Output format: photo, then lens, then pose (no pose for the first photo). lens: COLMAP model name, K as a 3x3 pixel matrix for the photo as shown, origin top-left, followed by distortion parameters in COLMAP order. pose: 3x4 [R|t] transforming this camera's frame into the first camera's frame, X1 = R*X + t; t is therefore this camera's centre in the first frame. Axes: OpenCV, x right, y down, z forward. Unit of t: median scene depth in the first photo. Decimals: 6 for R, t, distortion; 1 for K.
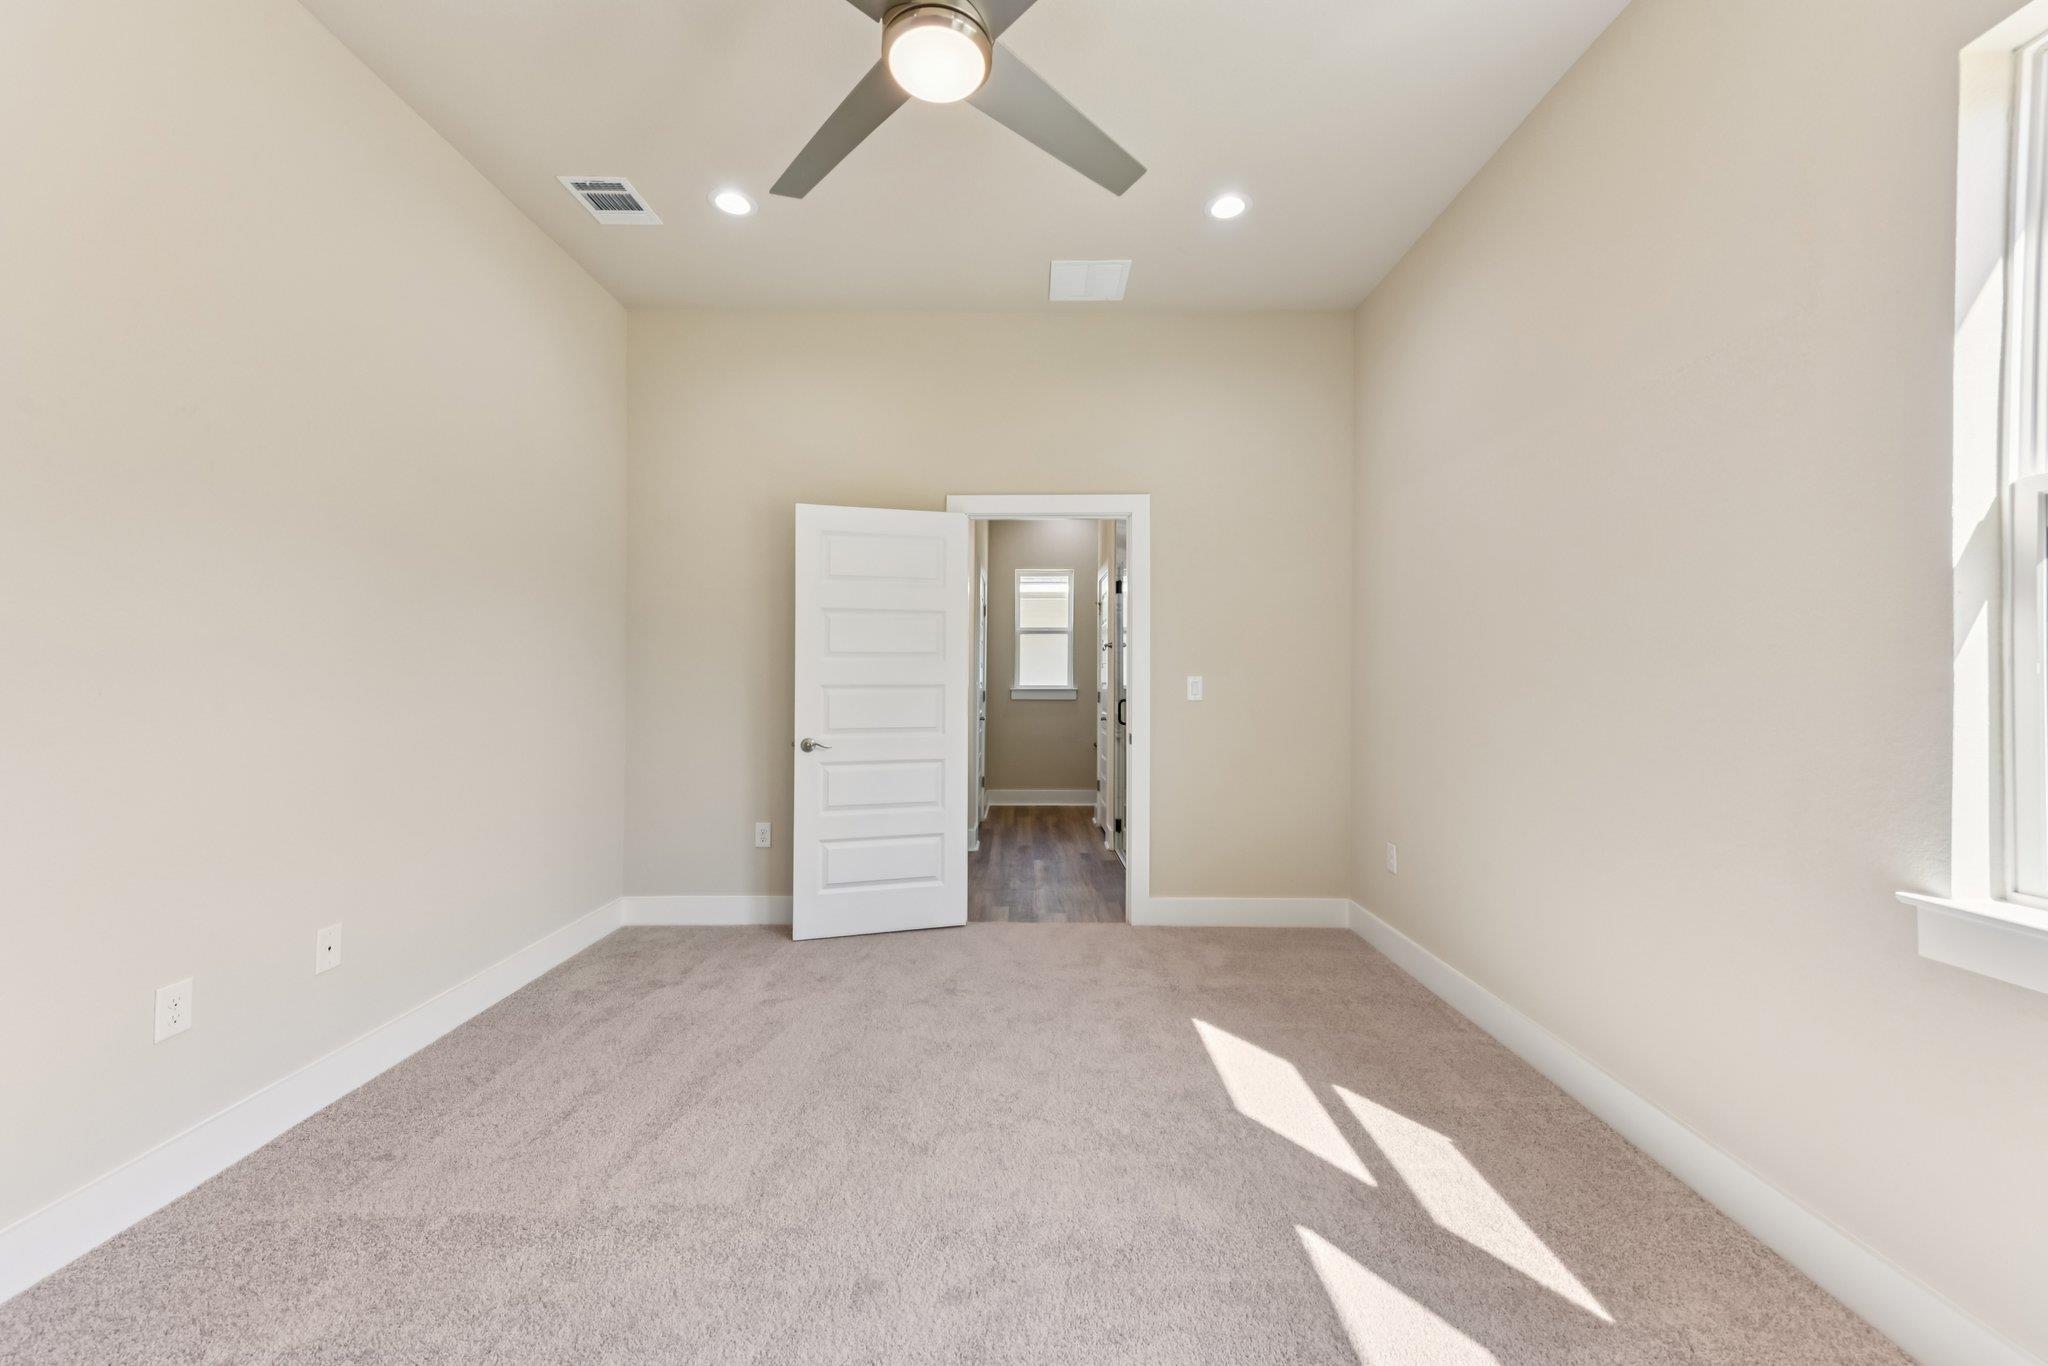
lens RADIAL K [[802.2, 0, 1037.5], [0, 802.2, 685.6], [0, 0, 1]] dist [0.036310, -0.004968]
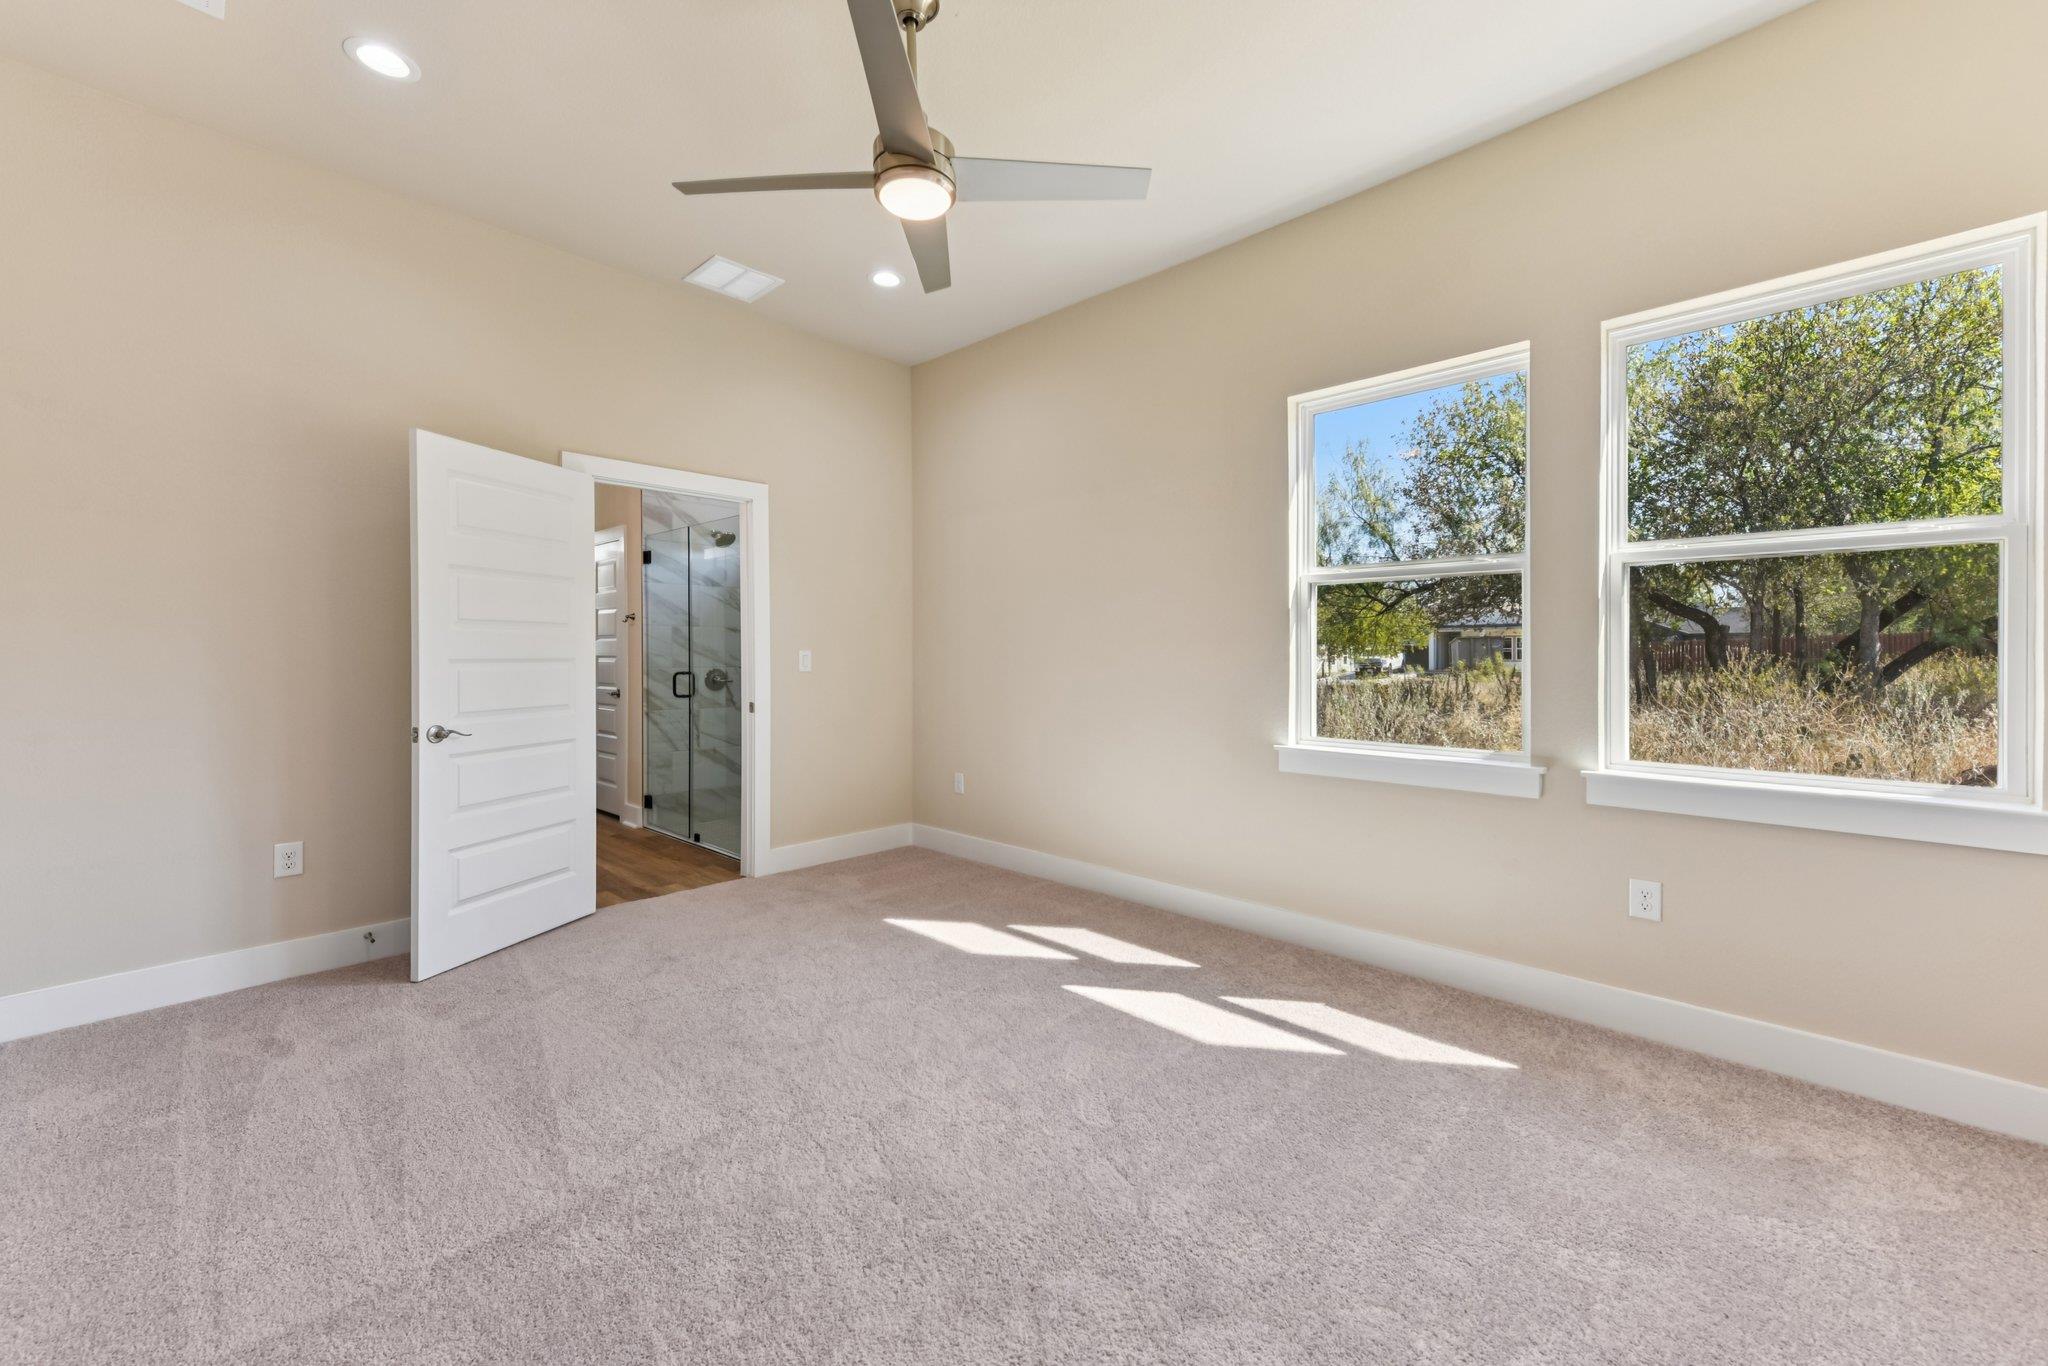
lens RADIAL K [[802.2, 0, 1037.5], [0, 802.2, 685.6], [0, 0, 1]] dist [0.036310, -0.004968]
pose [[0.692647, -0.031642, 0.720583, -0.473627], [0.003859, 0.999186, 0.040167, -0.007897], [-0.721267, -0.025041, 0.692204, -0.040099]]
